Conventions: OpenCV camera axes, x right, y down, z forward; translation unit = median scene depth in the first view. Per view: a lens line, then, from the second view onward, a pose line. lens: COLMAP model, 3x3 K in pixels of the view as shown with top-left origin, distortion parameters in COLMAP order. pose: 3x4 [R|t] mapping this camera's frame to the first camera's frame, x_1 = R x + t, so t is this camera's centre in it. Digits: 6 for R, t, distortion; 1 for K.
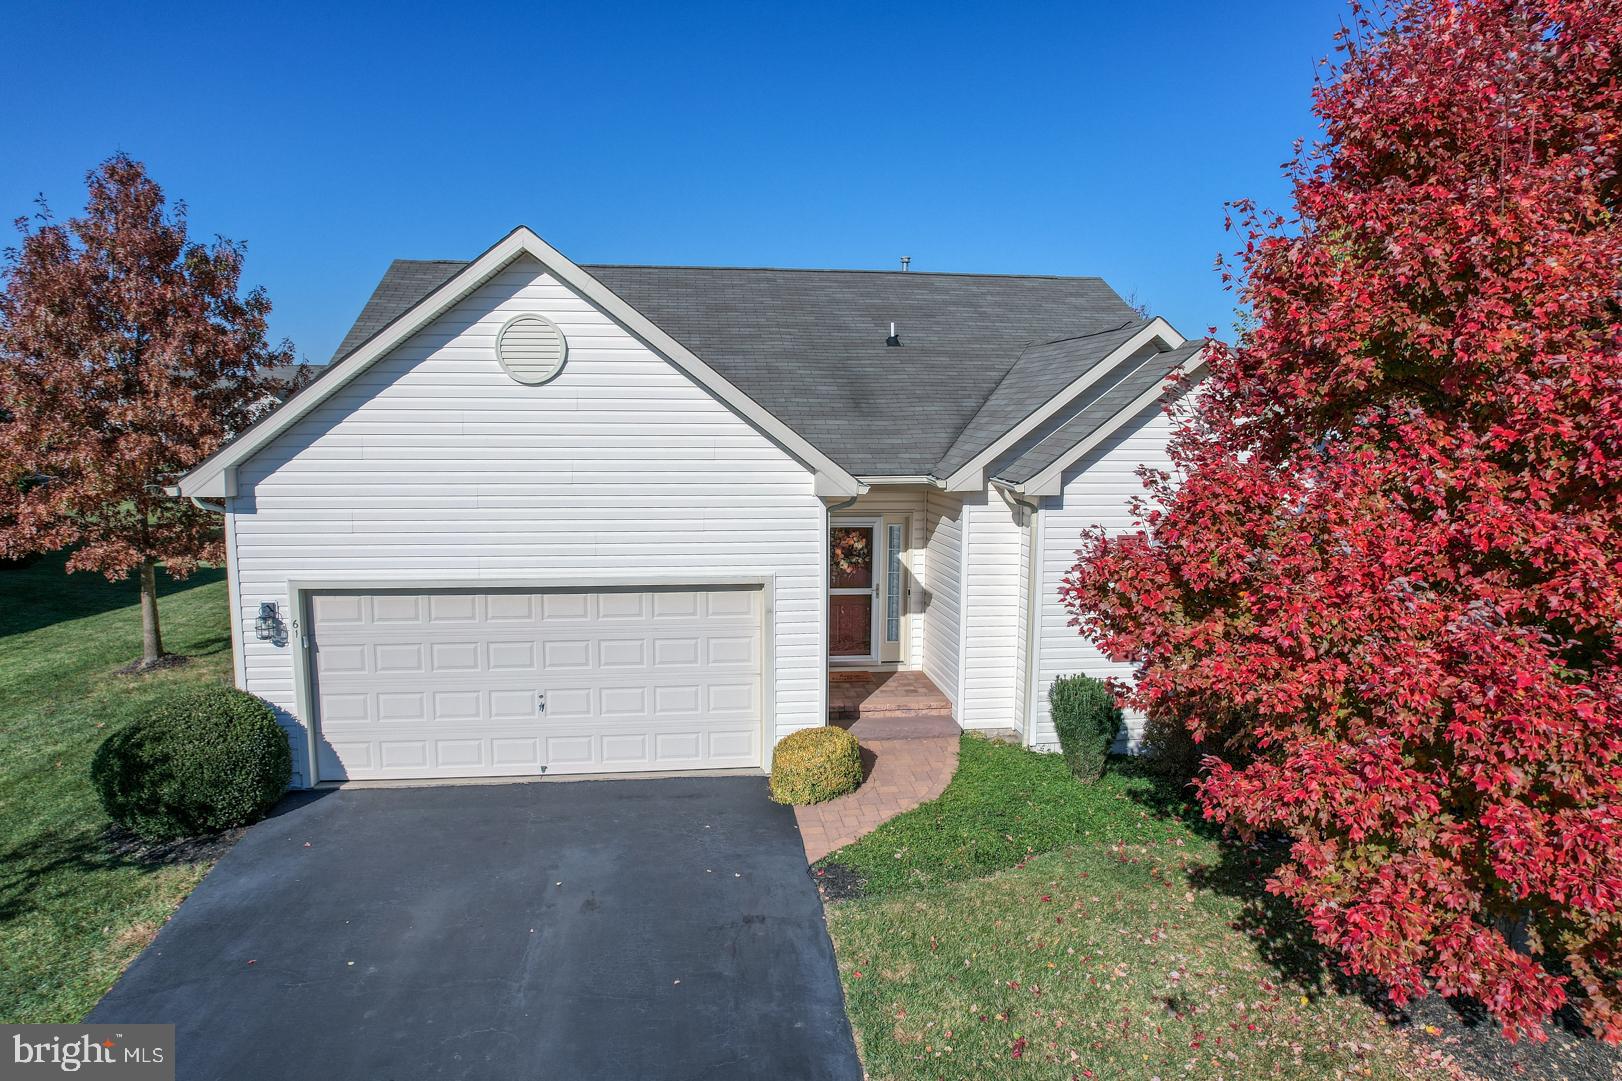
lens RADIAL K [[1073.6, 0, 811.0], [0, 1073.6, 540.5], [0, 0, 1]] dist [-0.088789, 0.084283]
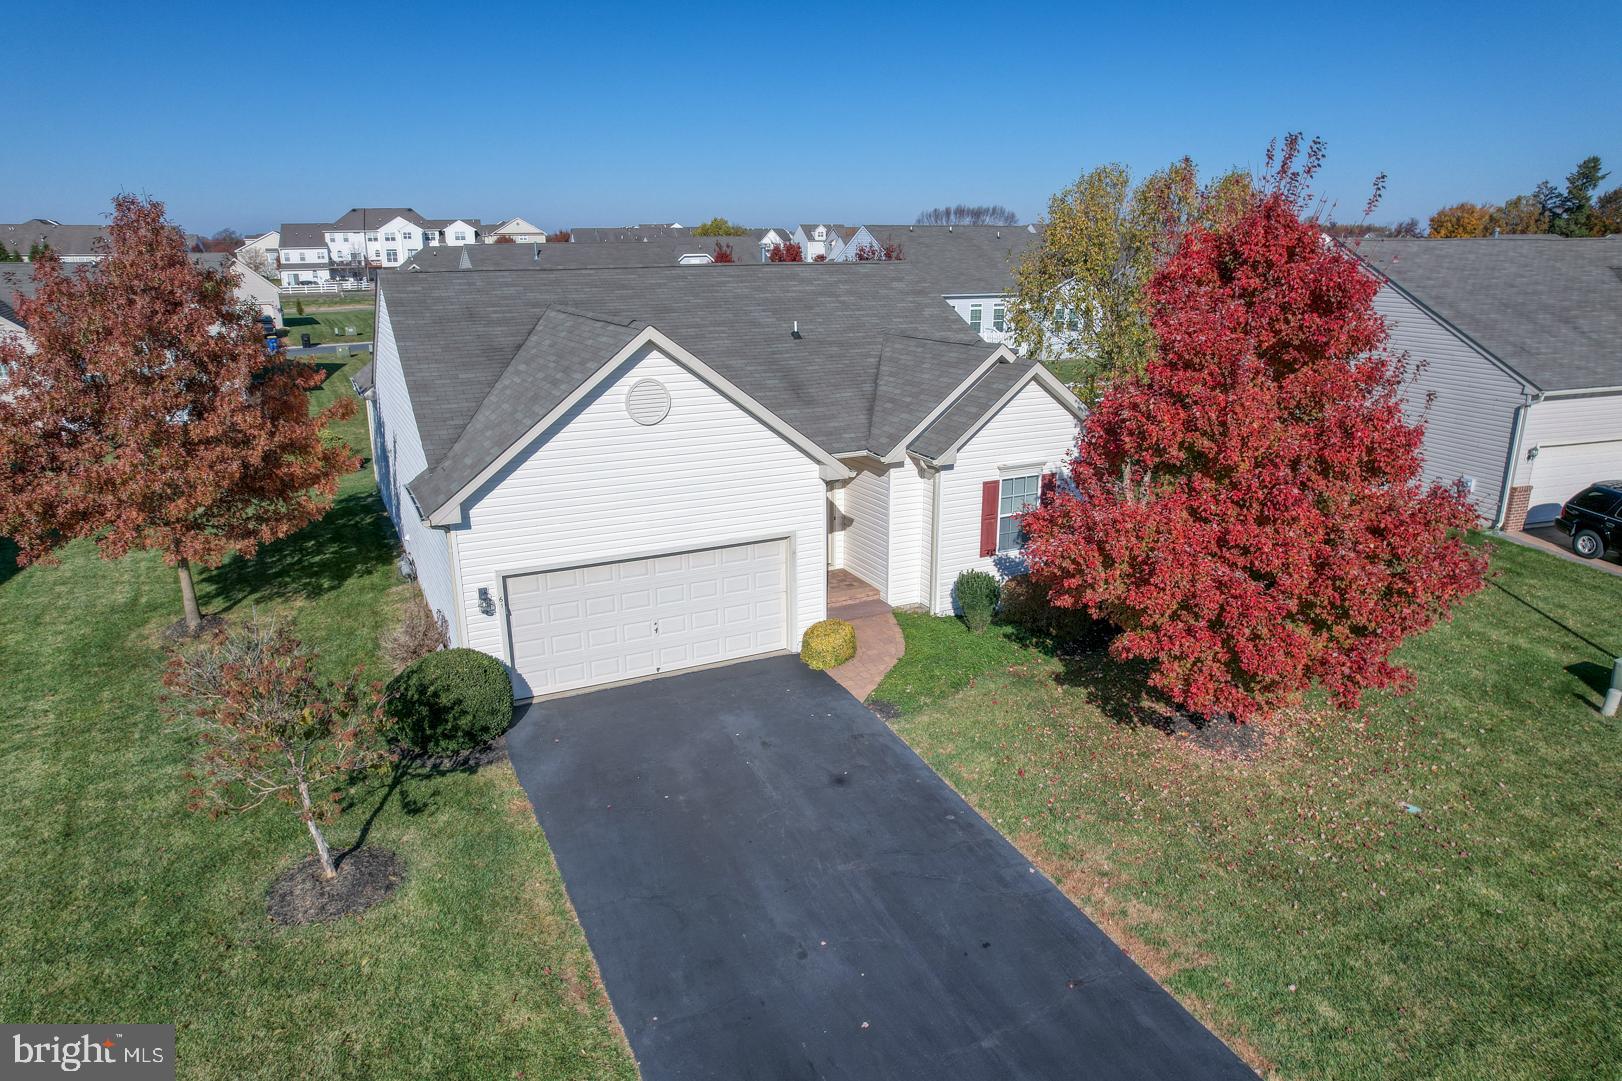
lens RADIAL K [[1073.6, 0, 811.0], [0, 1073.6, 540.5], [0, 0, 1]] dist [-0.088789, 0.084283]
pose [[0.944003, -0.102219, 0.313704, -0.539585], [0.049317, 0.983832, 0.172172, -0.235375], [-0.326231, -0.147060, 0.933781, -0.508650]]
